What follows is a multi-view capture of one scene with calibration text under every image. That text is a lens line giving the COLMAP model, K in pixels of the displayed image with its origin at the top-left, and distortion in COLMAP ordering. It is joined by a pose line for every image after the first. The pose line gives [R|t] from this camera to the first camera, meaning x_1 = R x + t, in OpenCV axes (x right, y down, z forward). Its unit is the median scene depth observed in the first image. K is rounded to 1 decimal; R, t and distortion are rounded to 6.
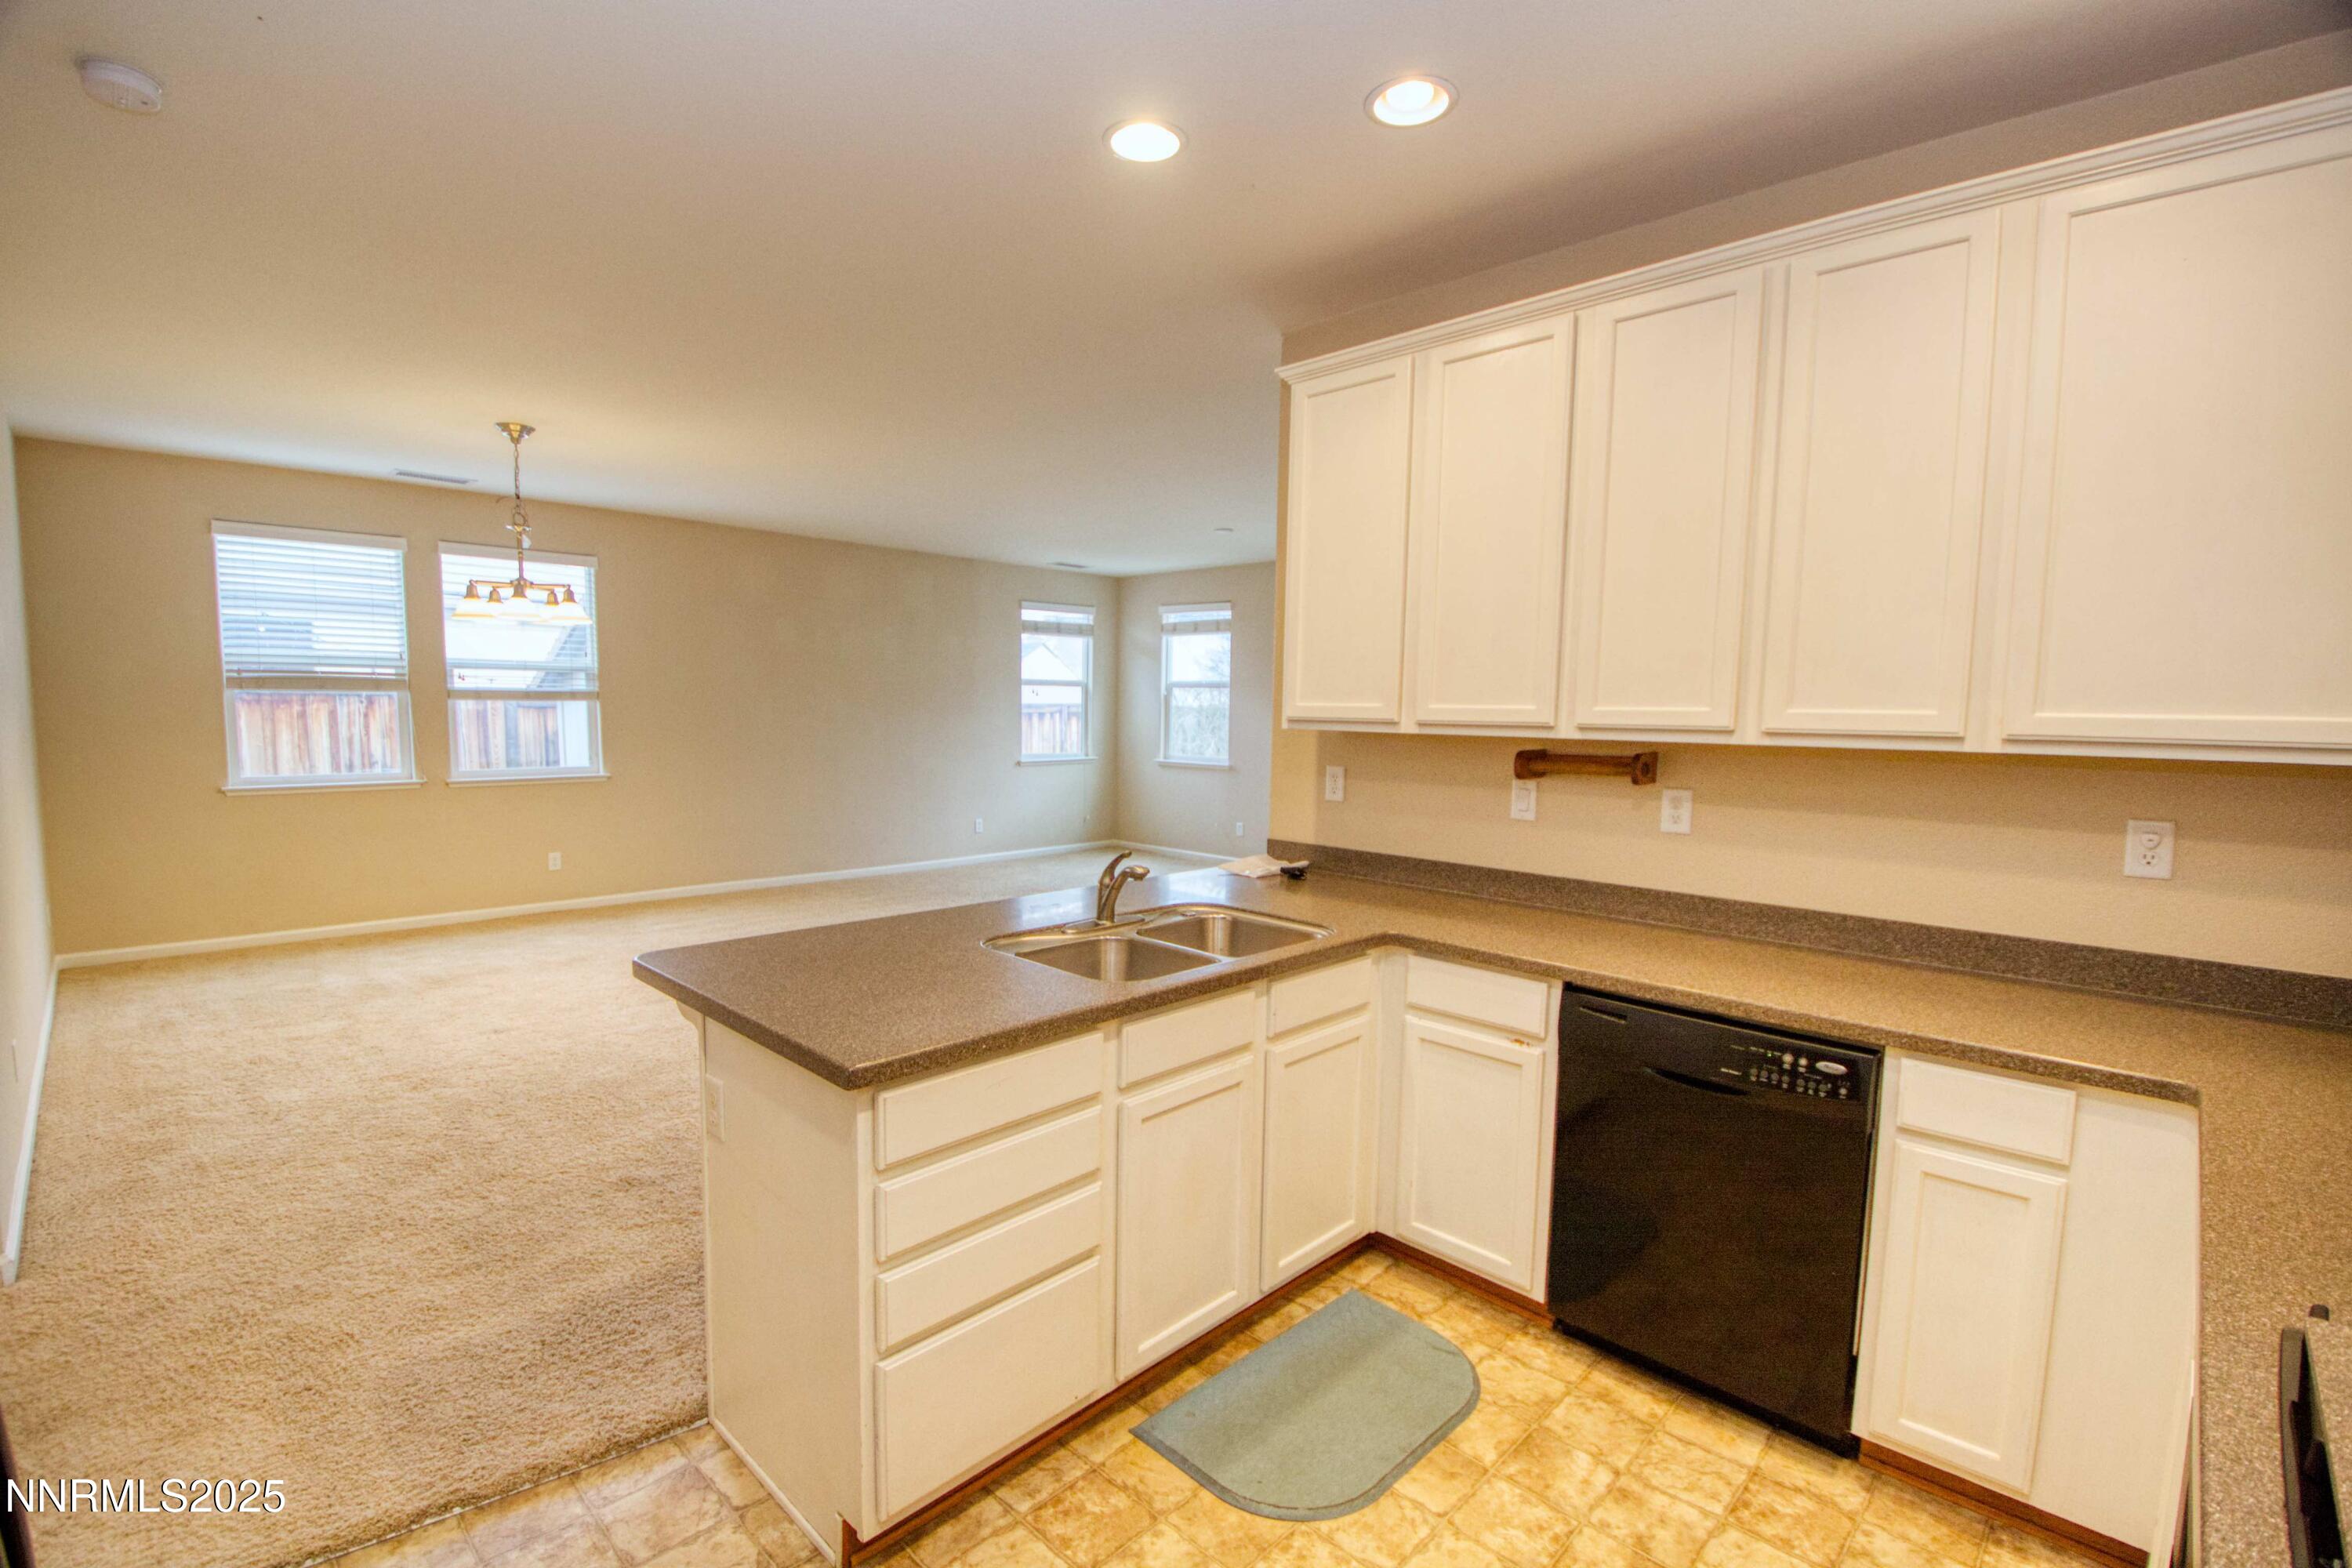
lens RADIAL K [[1067.2, 0, 1183.2], [0, 1067.2, 785.6], [0, 0, 1]] dist [-0.001598, -0.003979]
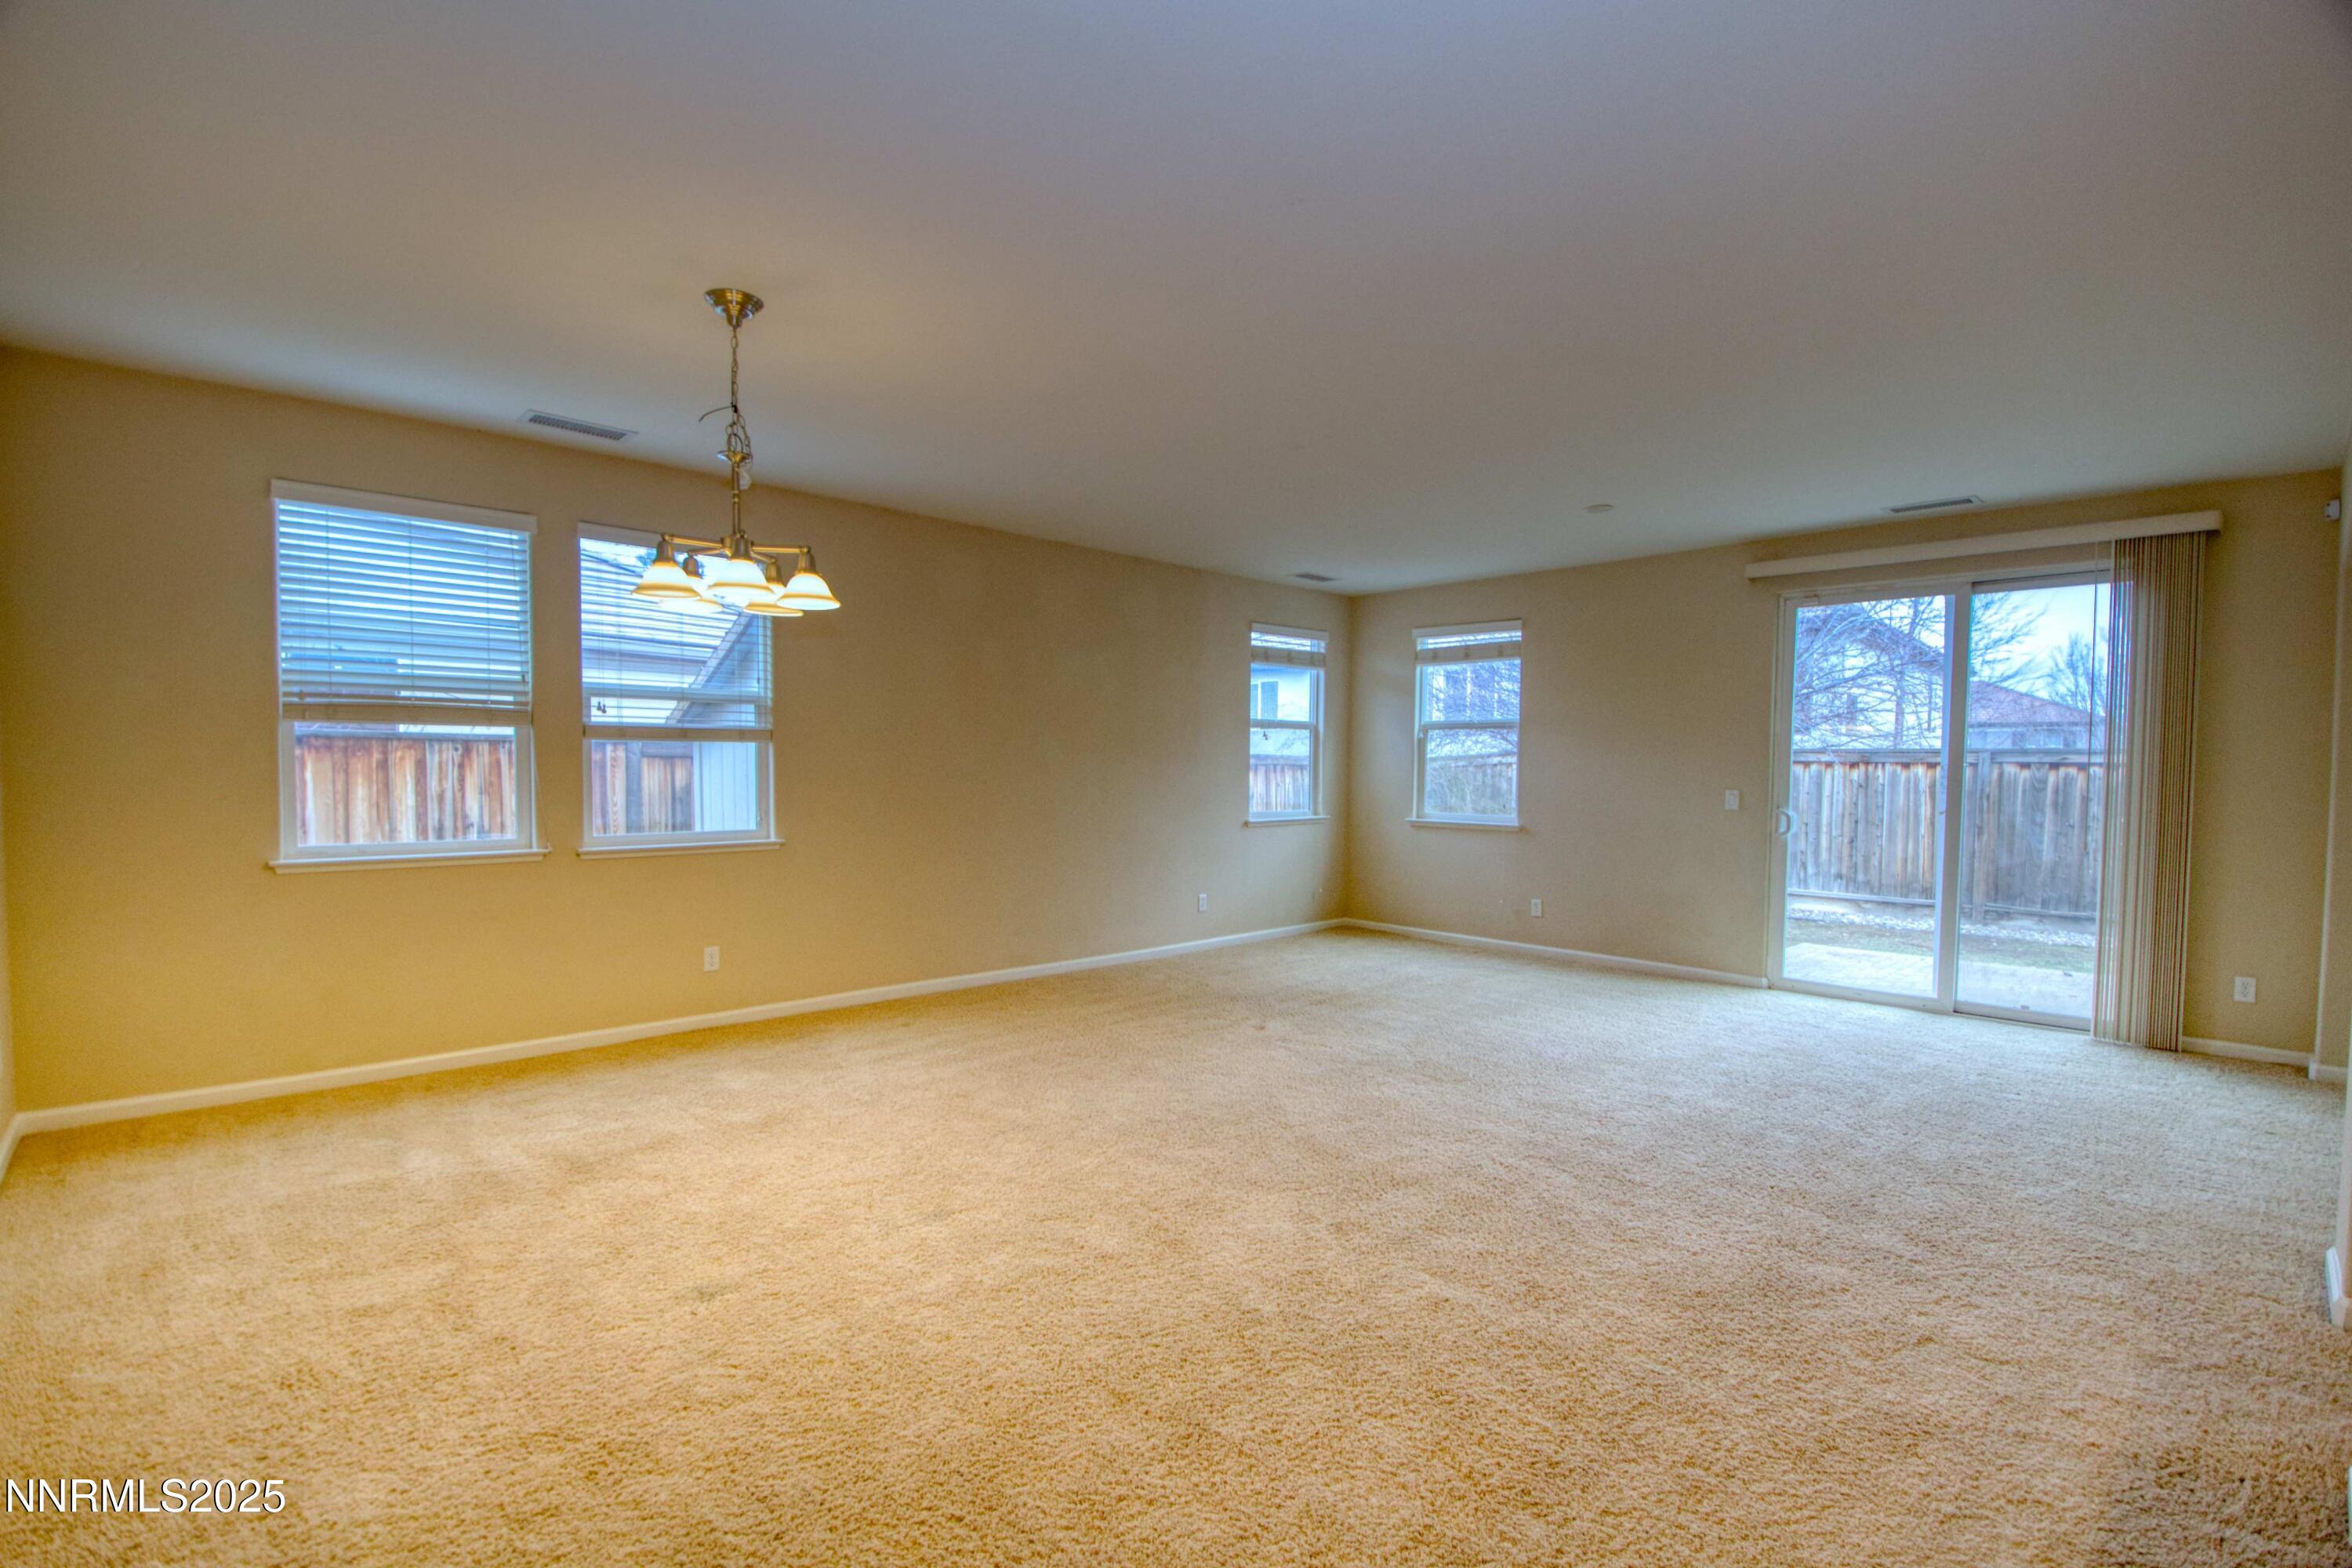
lens RADIAL K [[1067.2, 0, 1186.6], [0, 1067.2, 786.4], [0, 0, 1]] dist [-0.001598, -0.003979]
pose [[0.999245, -0.005125, -0.038501, -0.232613], [0.002959, 0.998420, -0.056111, -0.006002], [0.038728, 0.055955, 0.997682, 0.272187]]
